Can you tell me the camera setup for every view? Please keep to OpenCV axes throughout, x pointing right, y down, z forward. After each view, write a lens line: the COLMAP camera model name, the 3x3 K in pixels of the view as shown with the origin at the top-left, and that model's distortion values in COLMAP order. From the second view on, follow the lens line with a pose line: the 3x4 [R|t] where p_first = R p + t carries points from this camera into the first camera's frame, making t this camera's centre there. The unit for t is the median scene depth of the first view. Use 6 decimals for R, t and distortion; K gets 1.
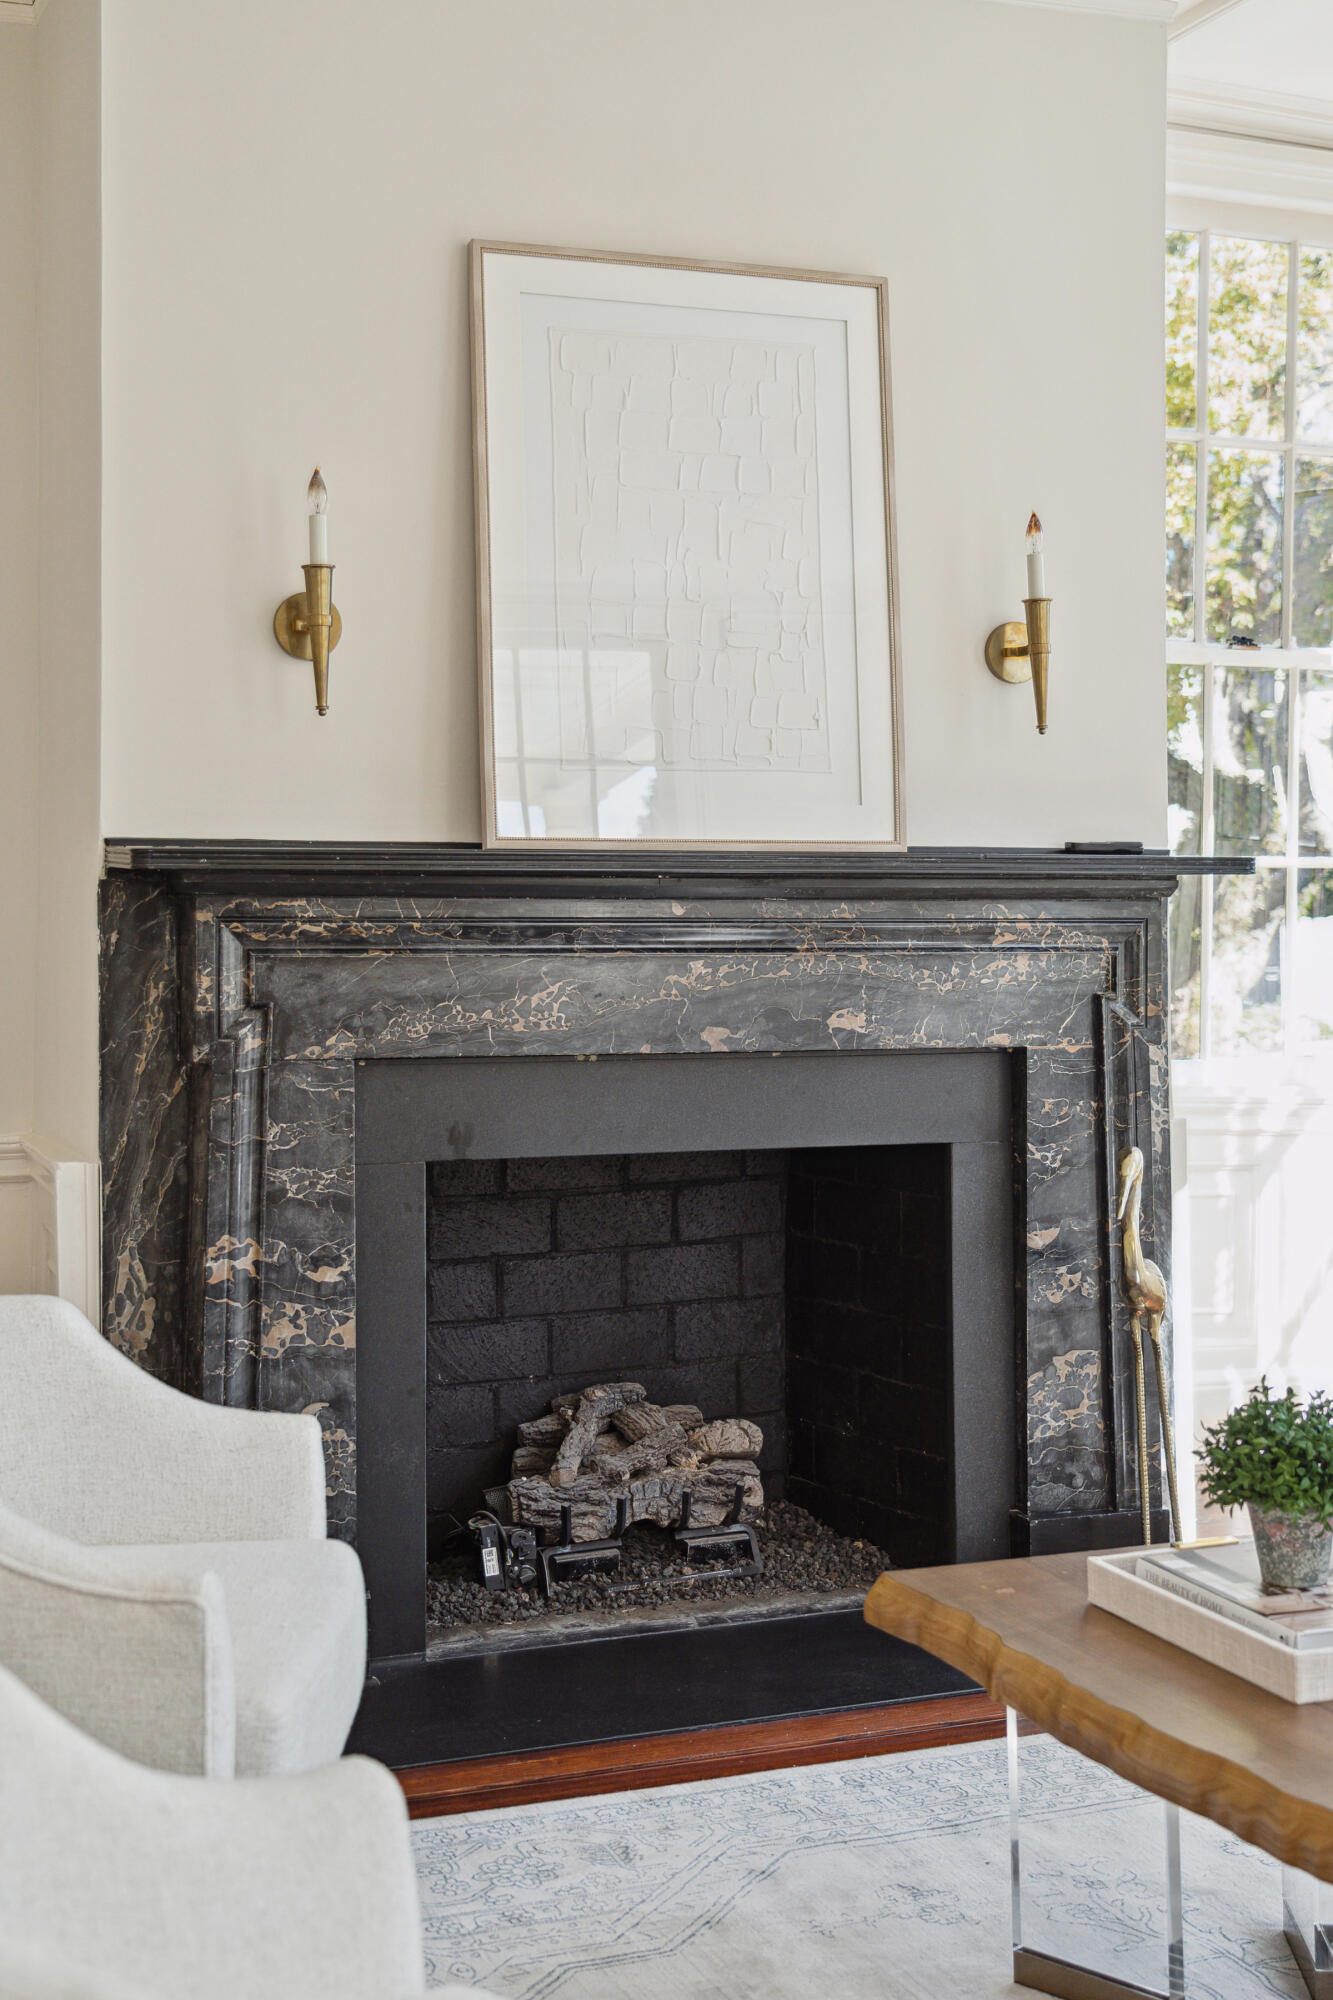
lens RADIAL K [[2510.7, 0, 634.0], [0, 2510.7, 916.4], [0, 0, 1]] dist [0.074591, 0.000000]
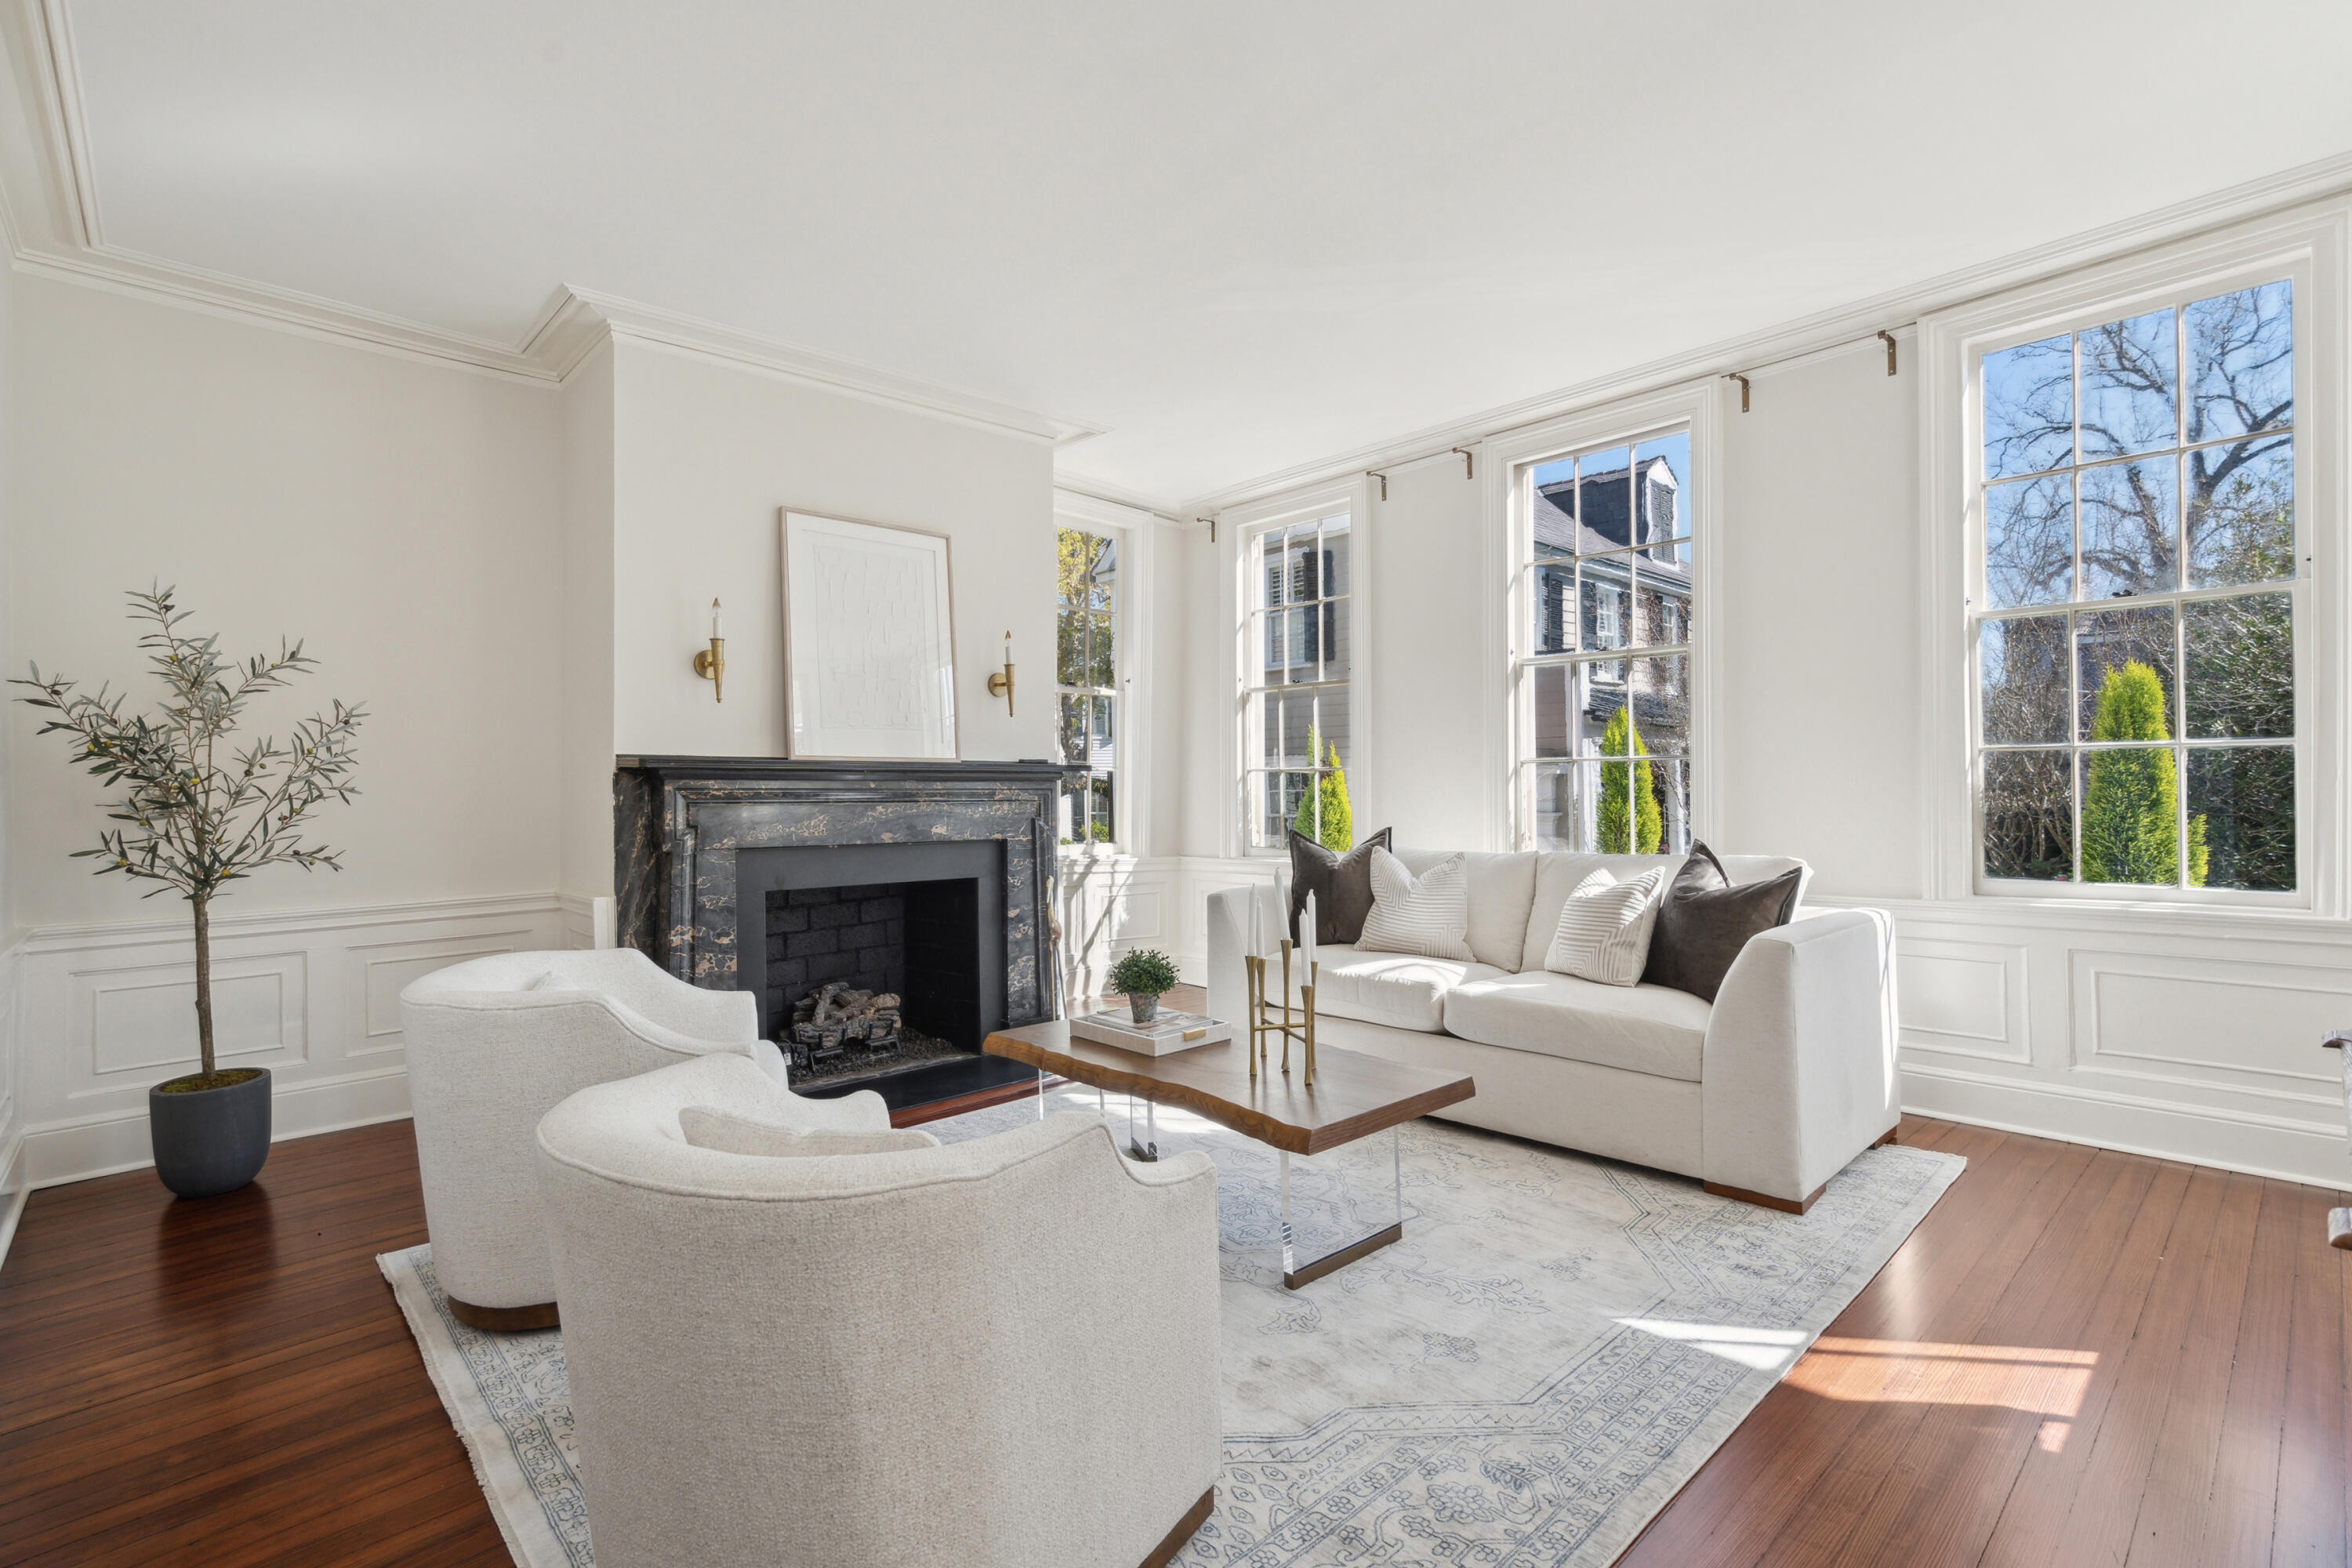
lens RADIAL K [[1074.9, 0, 1176.1], [0, 1074.9, 790.1], [0, 0, 1]] dist [-0.013347, -0.000073]
pose [[0.926271, -0.004322, 0.376834, -0.098197], [0.006337, 0.999971, -0.004110, 0.007870], [-0.376805, 0.006195, 0.926272, -0.079150]]
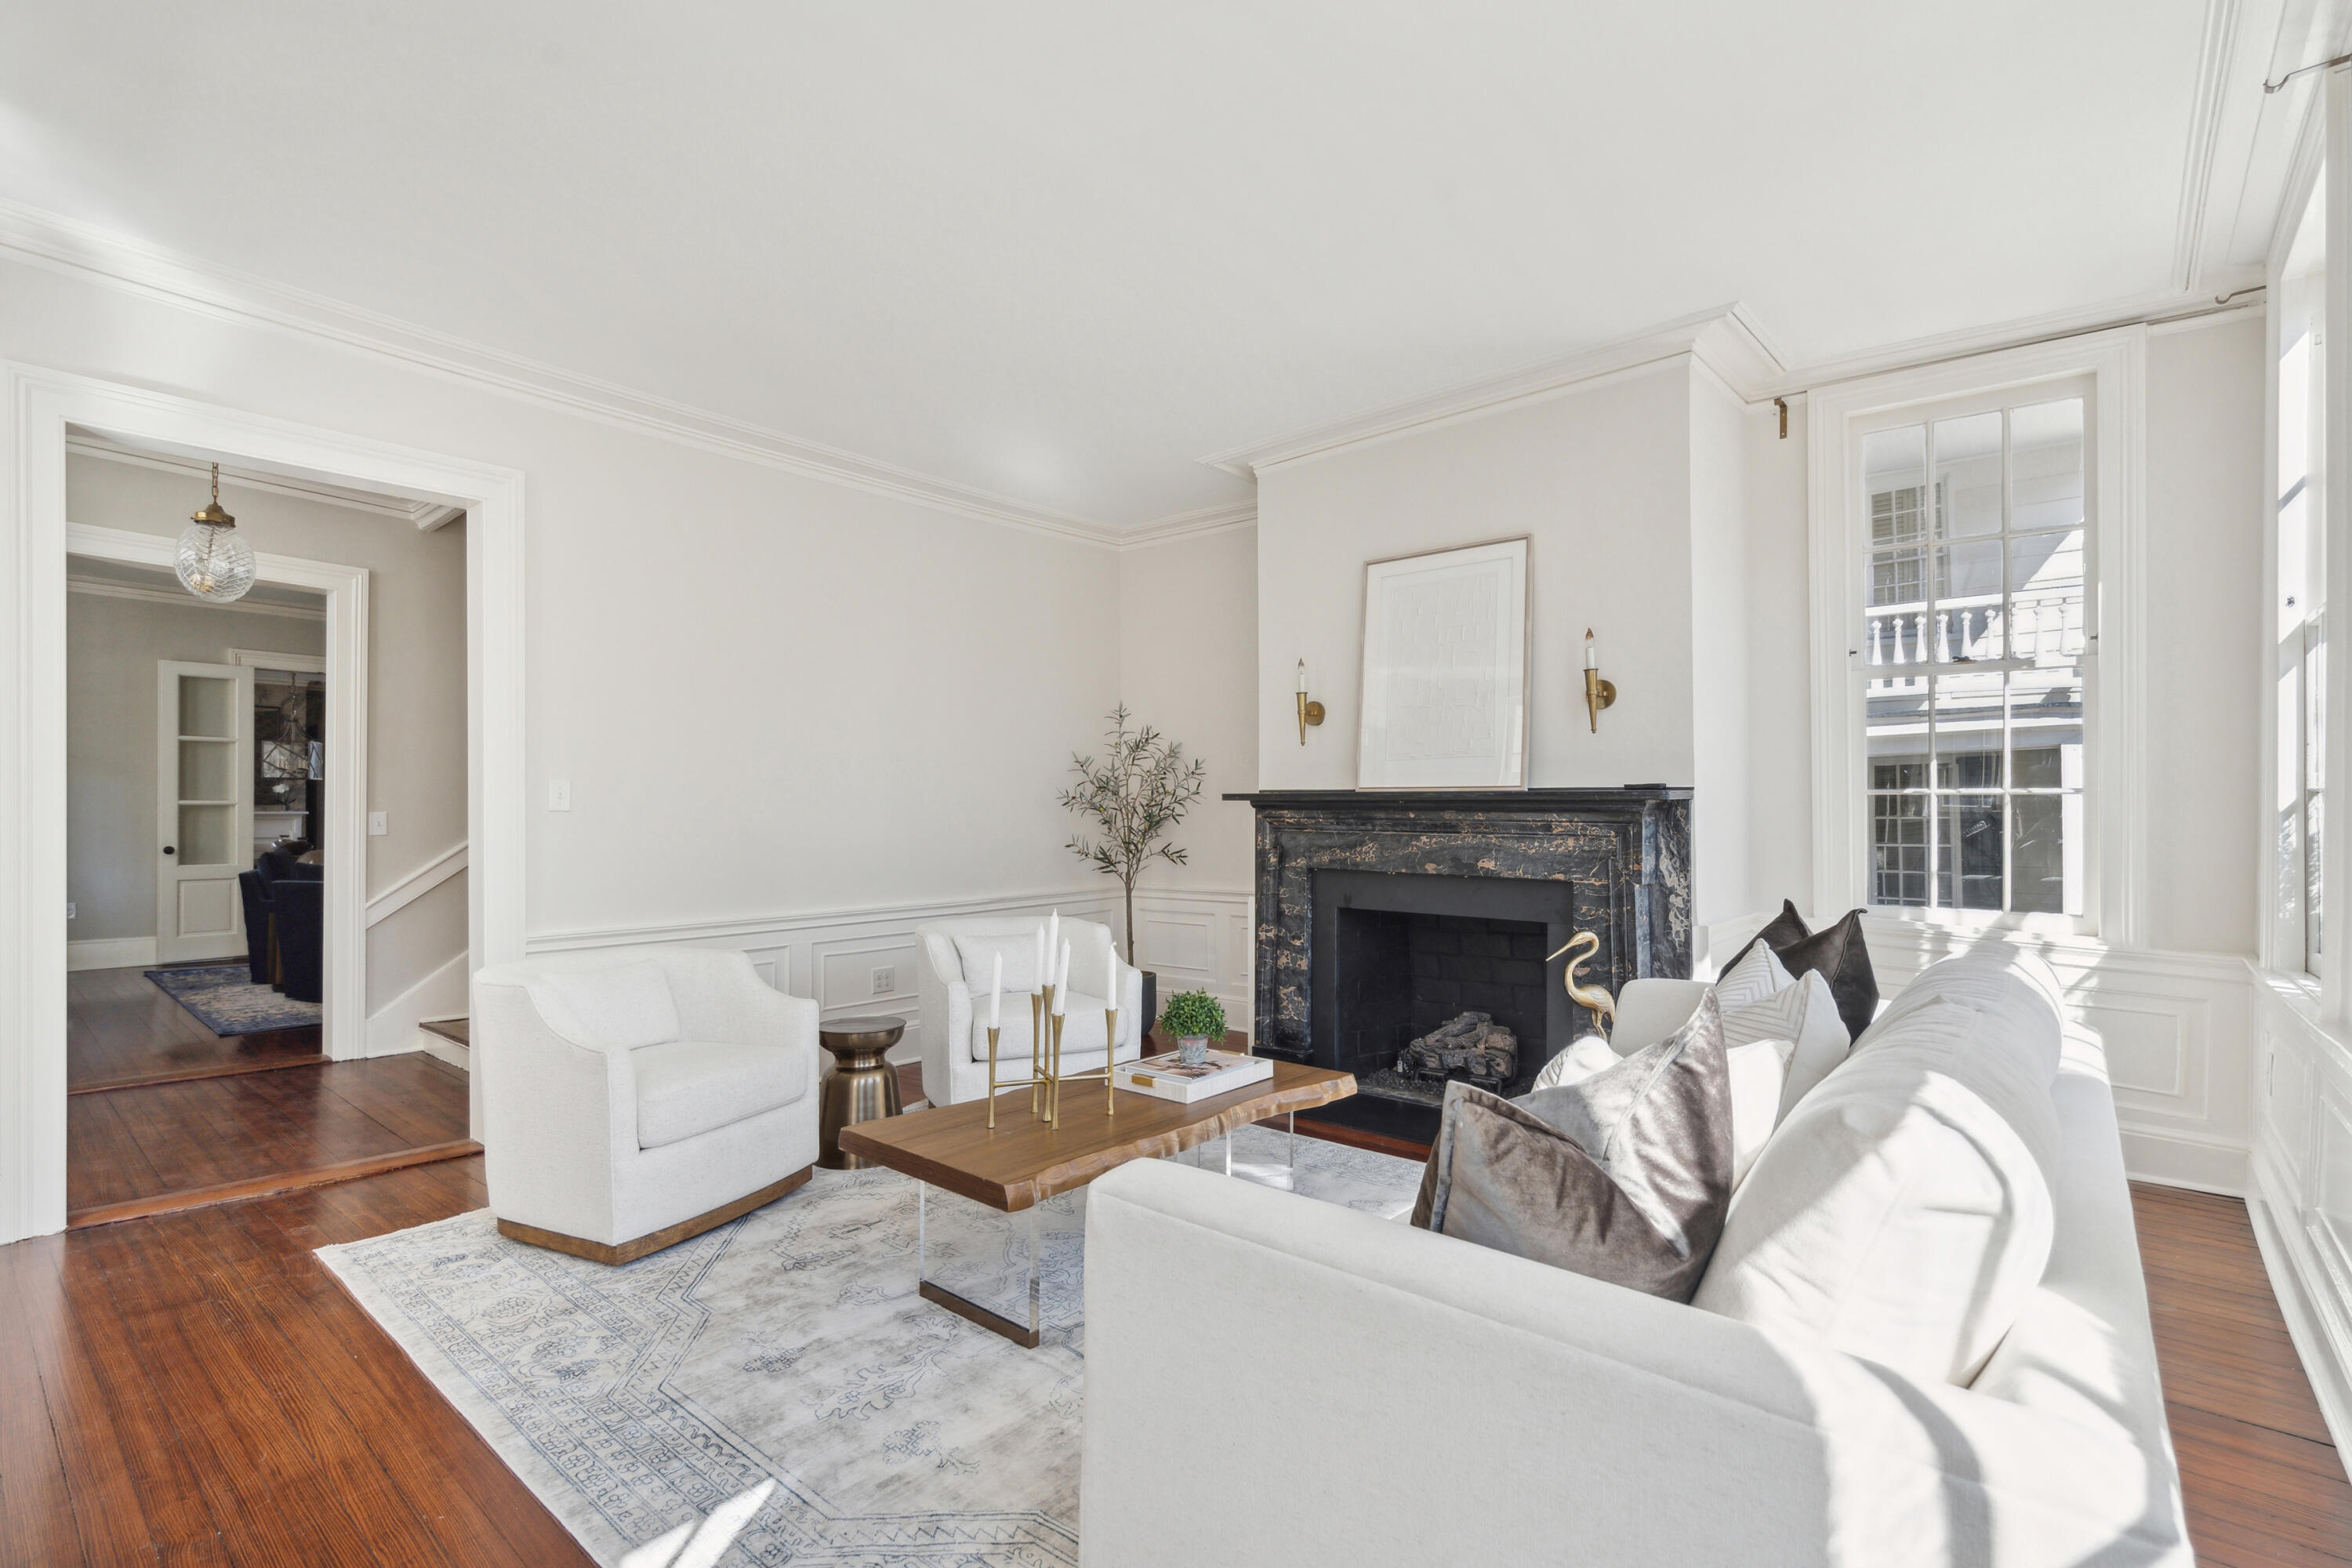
lens RADIAL K [[1074.9, 0, 1200.8], [0, 1074.9, 831.3], [0, 0, 1]] dist [-0.013347, -0.000073]
pose [[0.491050, 0.019364, -0.870916, 0.805737], [-0.010216, 0.999812, 0.016469, -0.002265], [0.871072, 0.000810, 0.491155, 0.280605]]
